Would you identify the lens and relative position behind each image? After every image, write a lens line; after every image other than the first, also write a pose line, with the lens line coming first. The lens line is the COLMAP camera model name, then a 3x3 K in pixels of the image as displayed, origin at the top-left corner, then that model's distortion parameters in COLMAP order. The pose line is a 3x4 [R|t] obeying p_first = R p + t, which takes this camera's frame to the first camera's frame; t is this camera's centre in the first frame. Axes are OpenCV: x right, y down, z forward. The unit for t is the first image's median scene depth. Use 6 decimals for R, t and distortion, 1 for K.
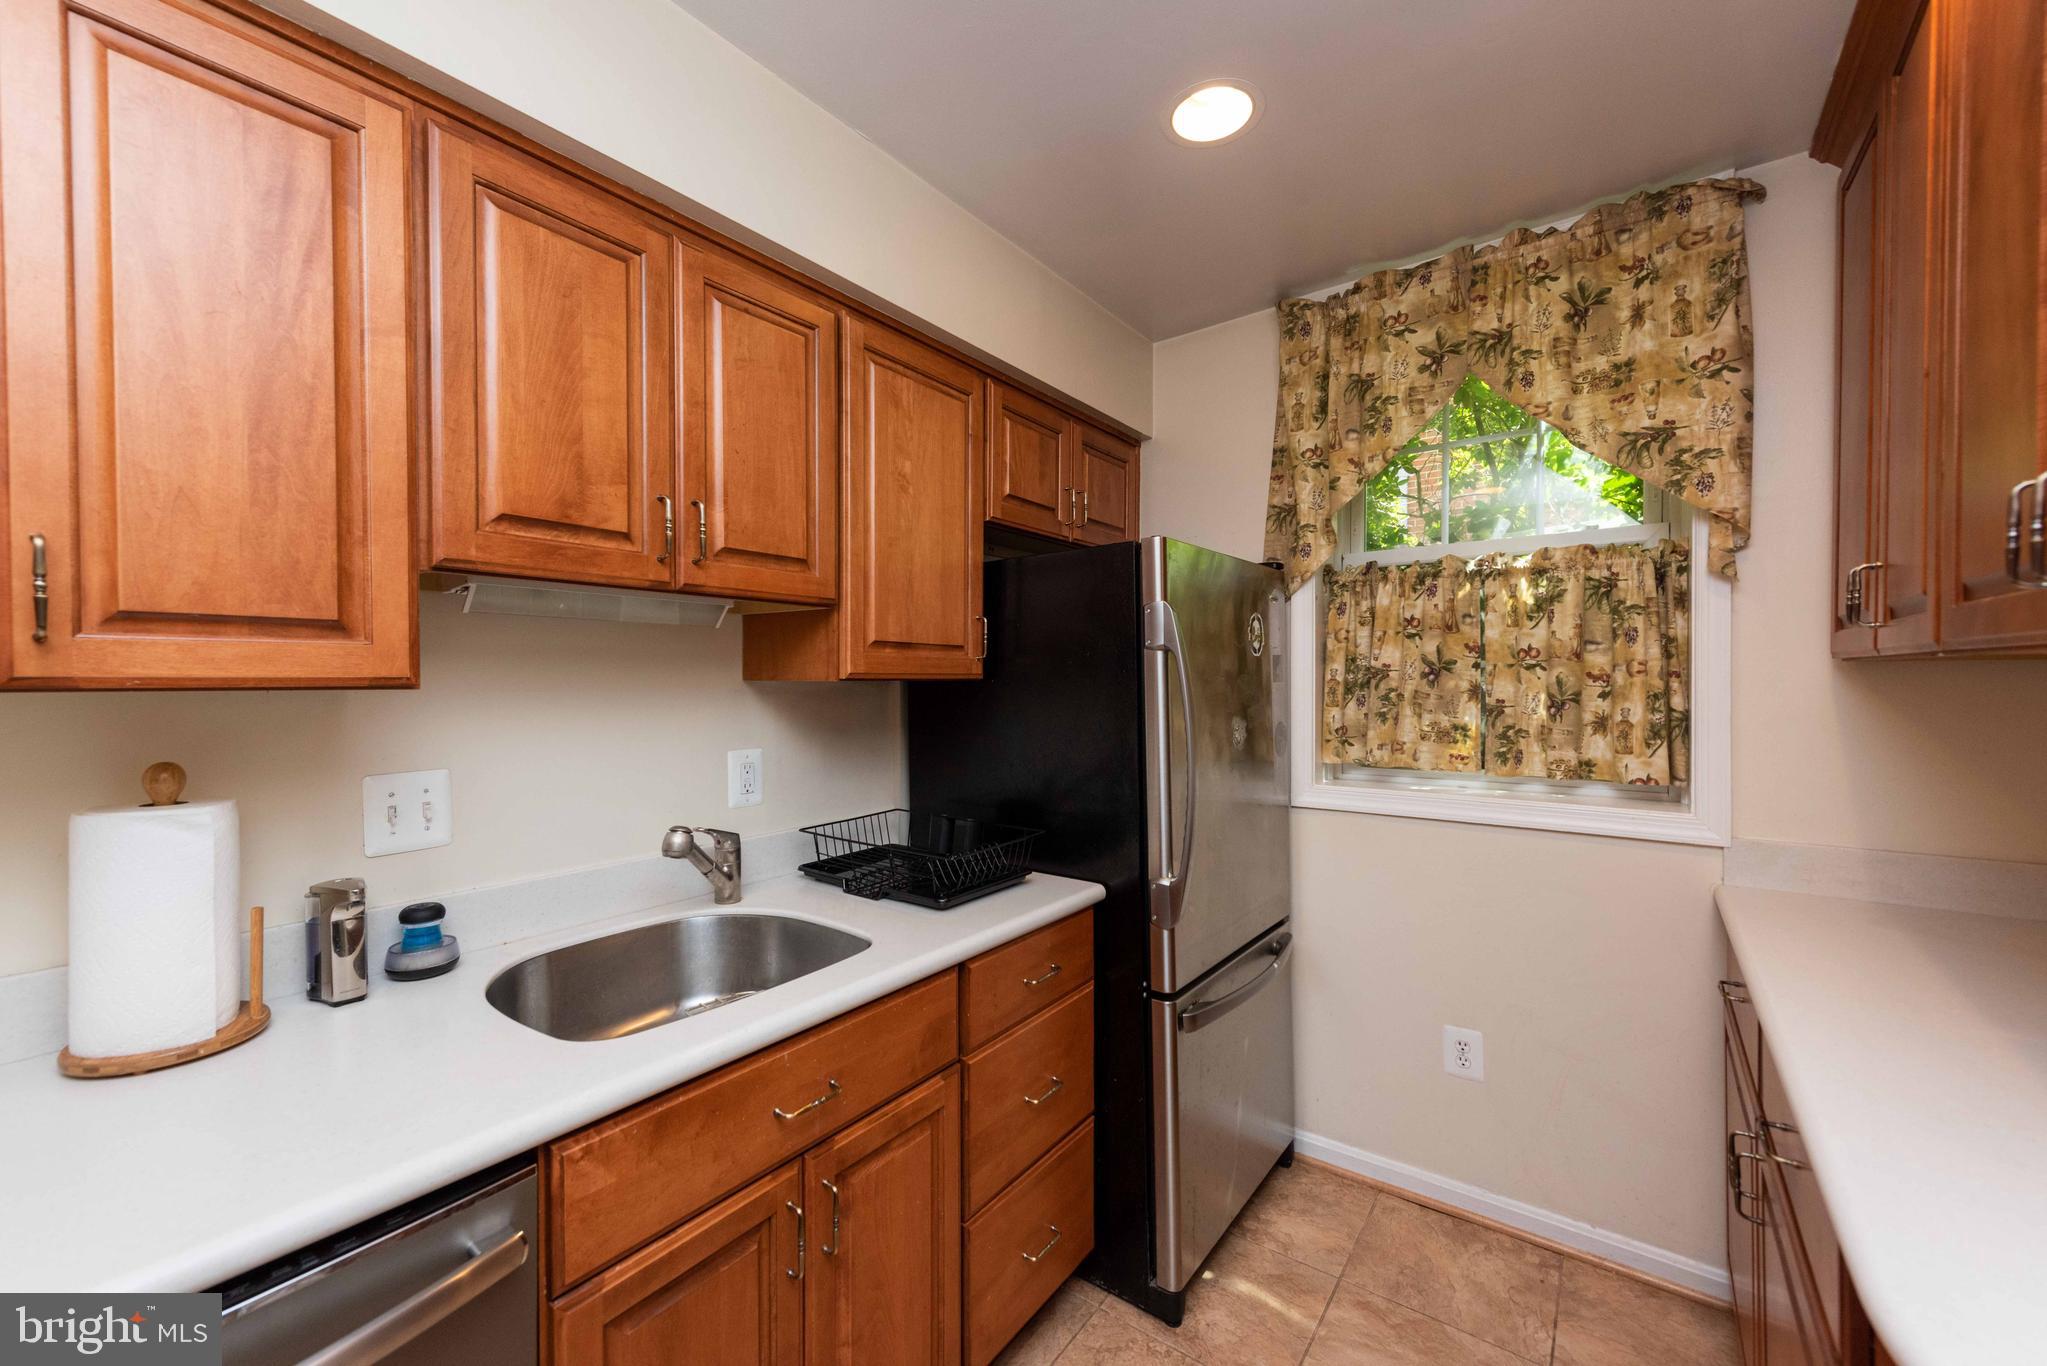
lens RADIAL K [[808.6, 0, 1008.6], [0, 808.6, 685.3], [0, 0, 1]] dist [0.010261, -0.004002]
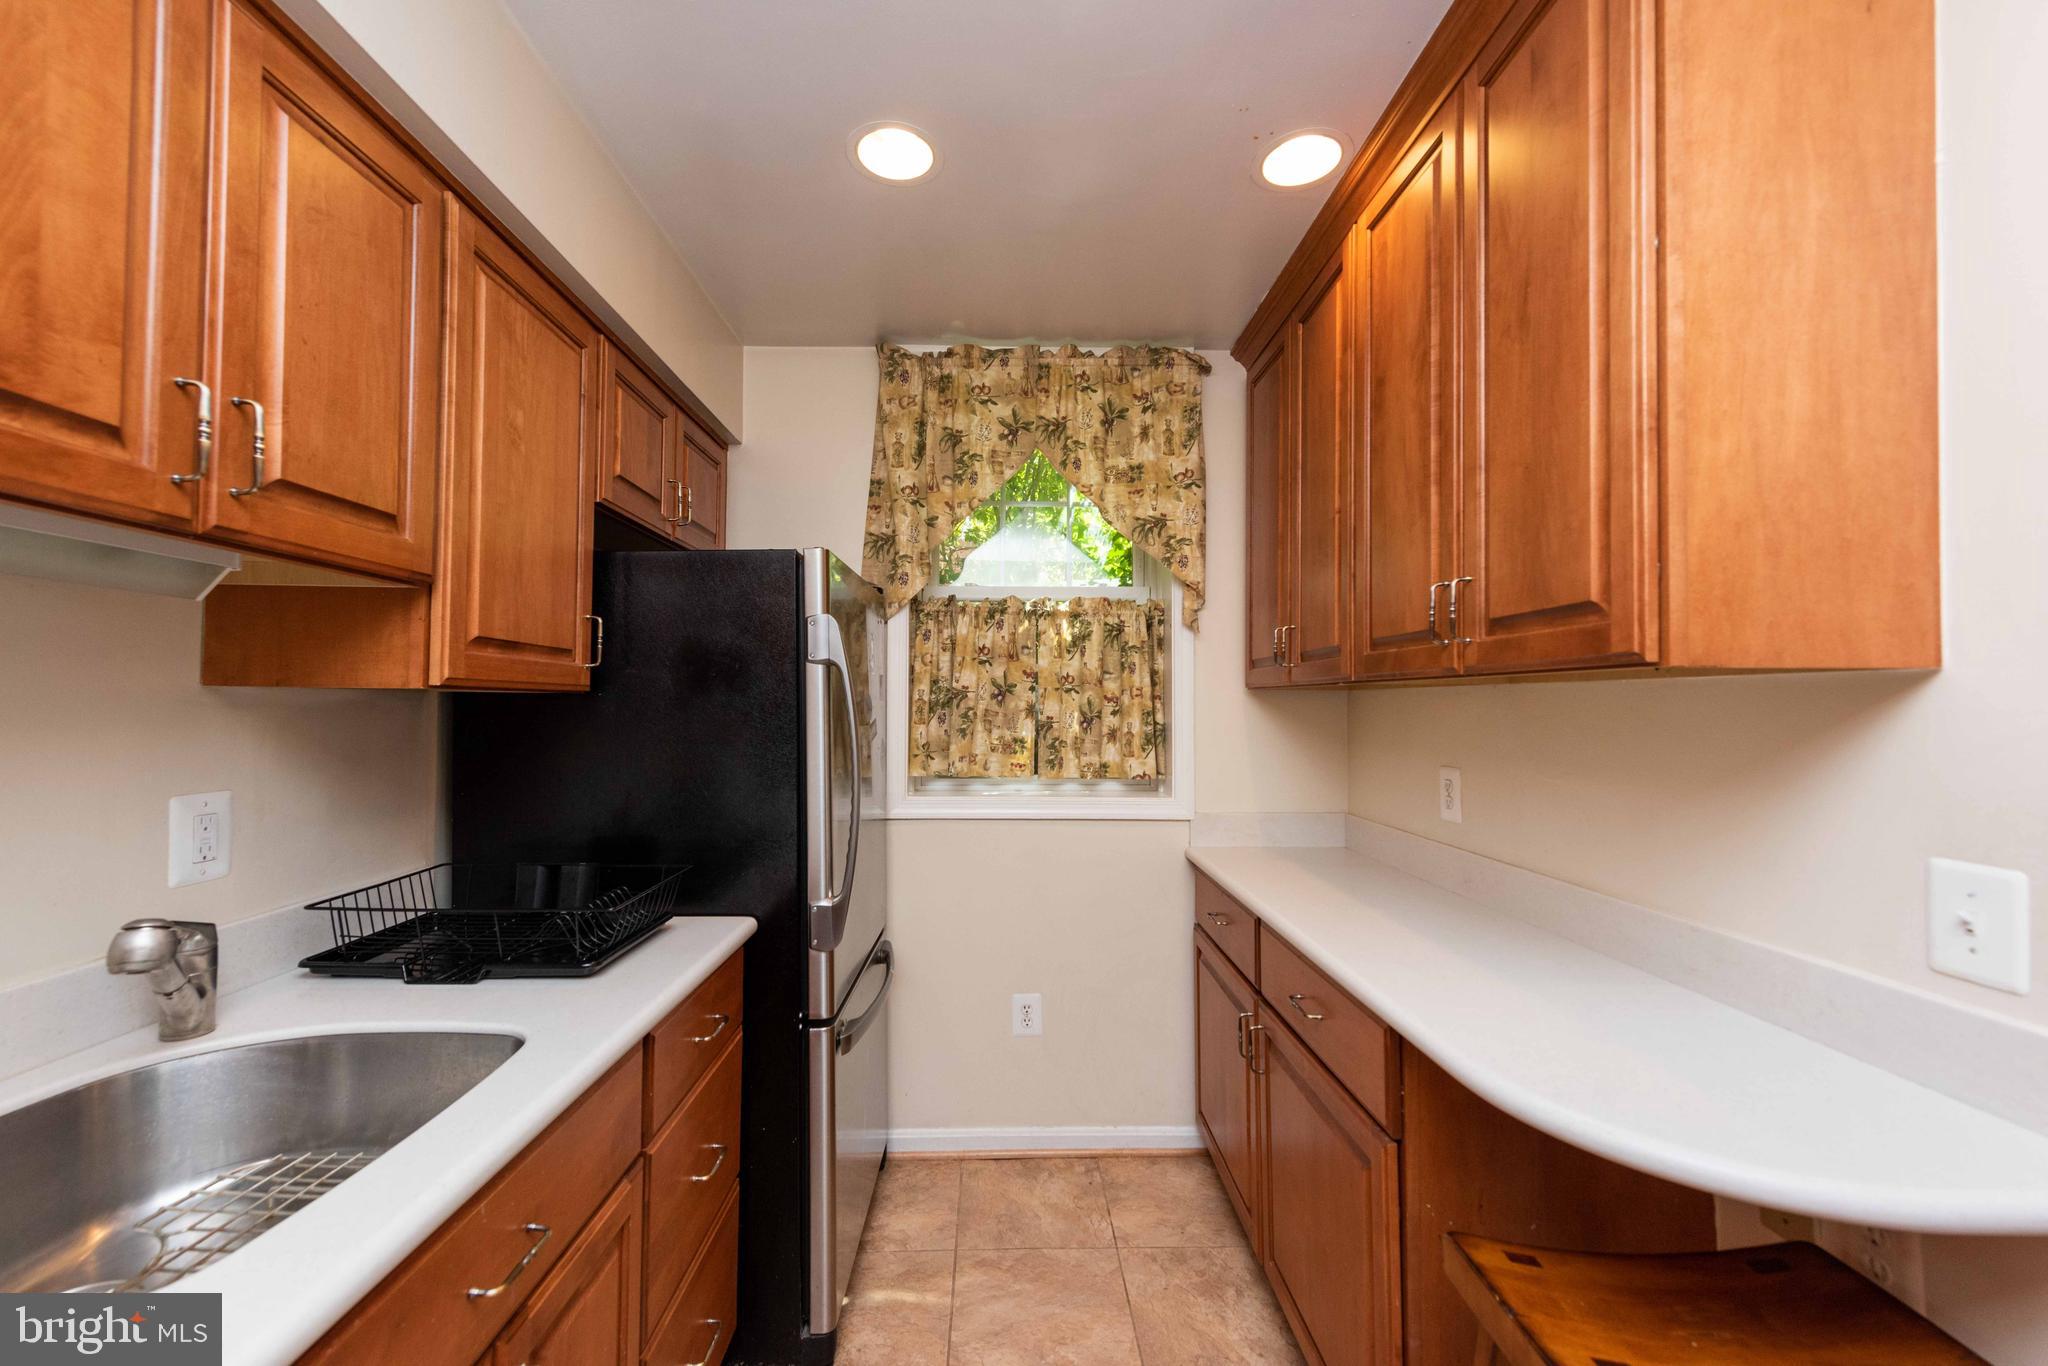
lens RADIAL K [[809.0, 0, 1017.8], [0, 809.0, 685.6], [0, 0, 1]] dist [0.010261, -0.004002]
pose [[0.777354, 0.023898, 0.628610, -0.234289], [-0.003825, 0.999439, -0.033266, 0.013330], [-0.629052, 0.023455, 0.777009, 0.089520]]
